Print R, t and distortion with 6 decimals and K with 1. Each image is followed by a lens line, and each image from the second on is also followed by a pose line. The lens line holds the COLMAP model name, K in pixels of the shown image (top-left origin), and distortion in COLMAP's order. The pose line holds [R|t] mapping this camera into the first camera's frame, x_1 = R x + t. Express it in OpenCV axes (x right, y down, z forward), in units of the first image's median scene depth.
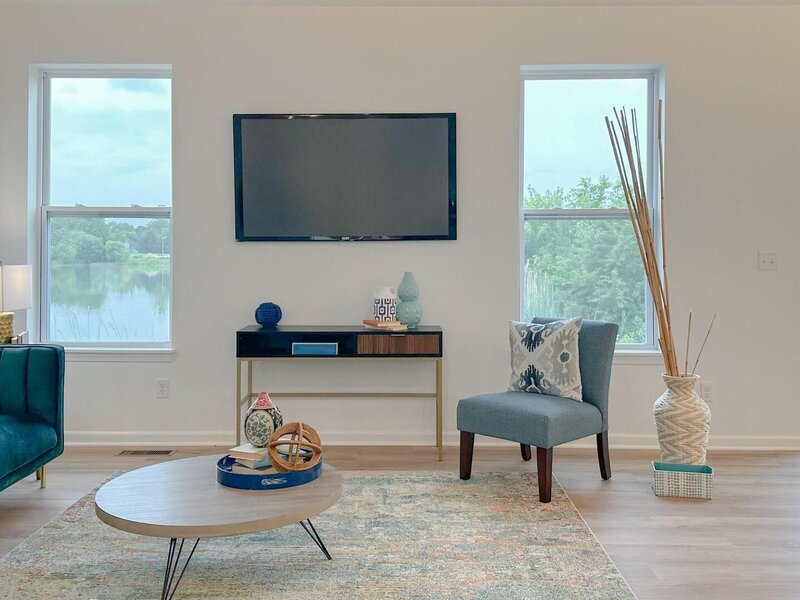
lens RADIAL K [[760.5, 0, 397.6], [0, 760.5, 258.9], [0, 0, 1]] dist [0.133773, -0.233262]
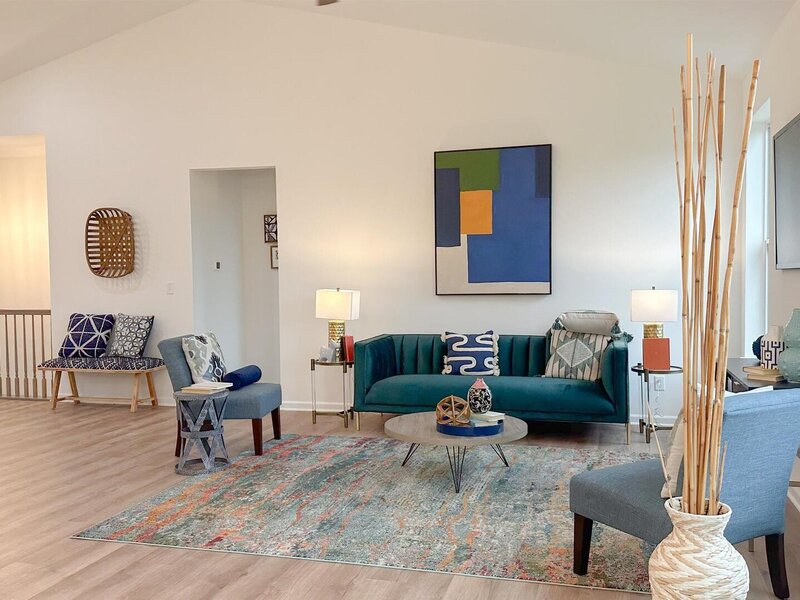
lens RADIAL K [[738.8, 0, 400.0], [0, 738.8, 300.0], [0, 0, 1]] dist [0.178444, -0.361462]
pose [[-0.269229, 0.034308, -0.962465, 0.966948], [0.005935, 0.999405, 0.033965, -0.022865], [0.963058, 0.003432, -0.269272, 0.944091]]
